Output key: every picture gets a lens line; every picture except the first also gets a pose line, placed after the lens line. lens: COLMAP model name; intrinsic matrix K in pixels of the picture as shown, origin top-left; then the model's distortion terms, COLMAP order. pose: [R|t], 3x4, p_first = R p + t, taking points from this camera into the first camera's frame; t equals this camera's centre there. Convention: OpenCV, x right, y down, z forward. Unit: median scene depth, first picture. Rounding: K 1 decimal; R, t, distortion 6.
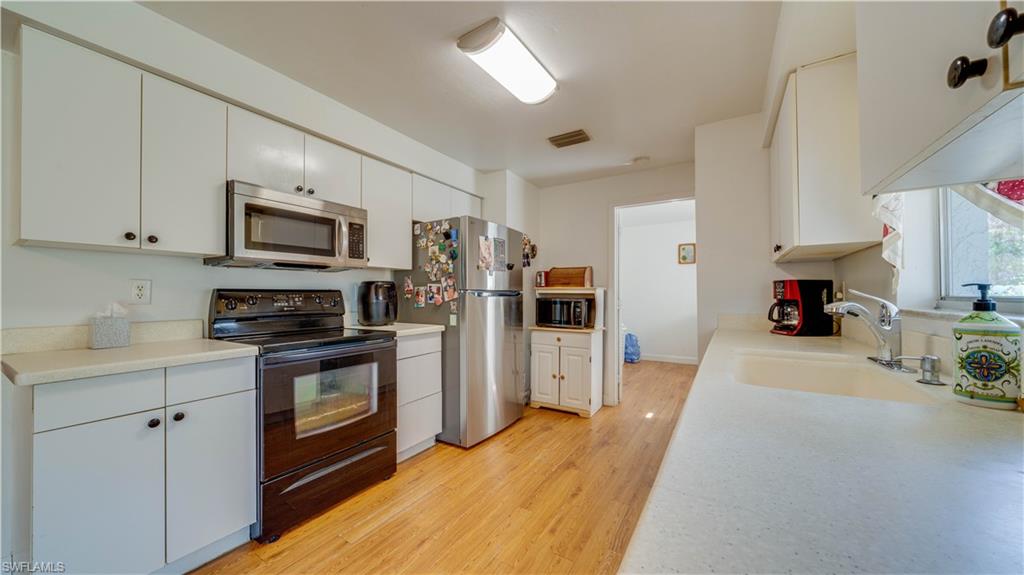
lens RADIAL K [[347.8, 0, 513.8], [0, 347.8, 293.2], [0, 0, 1]] dist [-0.005938, -0.000060]
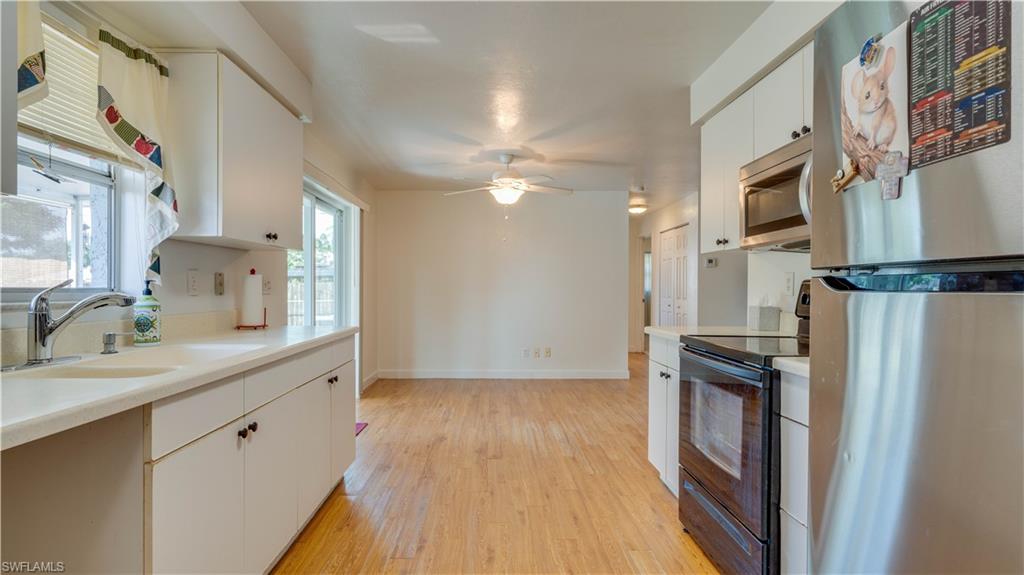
lens RADIAL K [[528.4, 0, 508.9], [0, 528.4, 291.6], [0, 0, 1]] dist [0.002745, -0.003502]
pose [[-0.839396, 0.002368, -0.543515, 0.357182], [0.002864, 0.999996, -0.000065, 0.010171], [0.543513, -0.001611, -0.839399, 1.243025]]
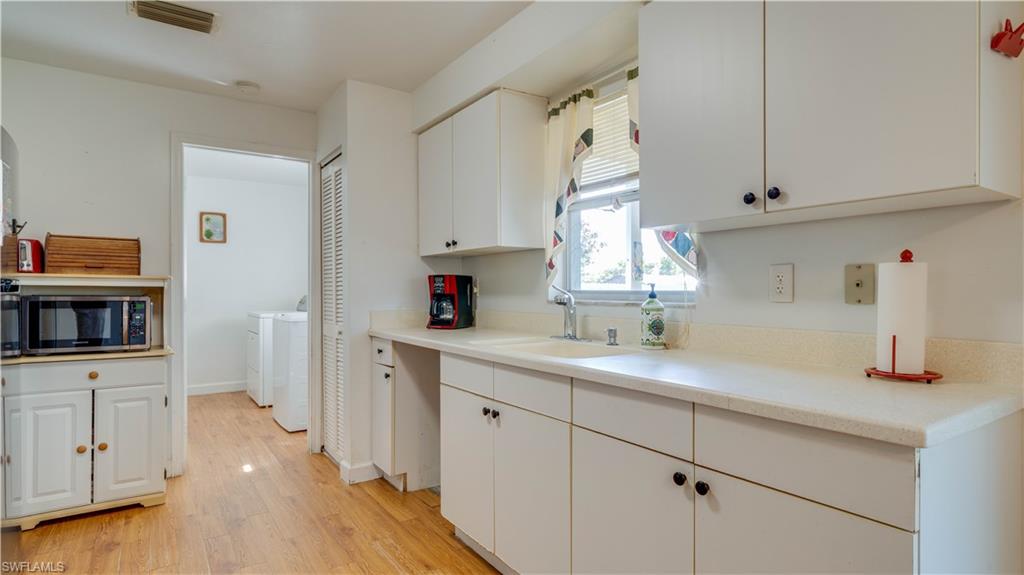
lens RADIAL K [[528.4, 0, 507.2], [0, 528.4, 294.2], [0, 0, 1]] dist [0.002745, -0.003502]
pose [[0.407084, -0.007386, 0.913361, -0.432971], [-0.005137, 0.999933, 0.010376, 0.001316], [-0.913376, -0.008916, 0.407019, 0.158194]]
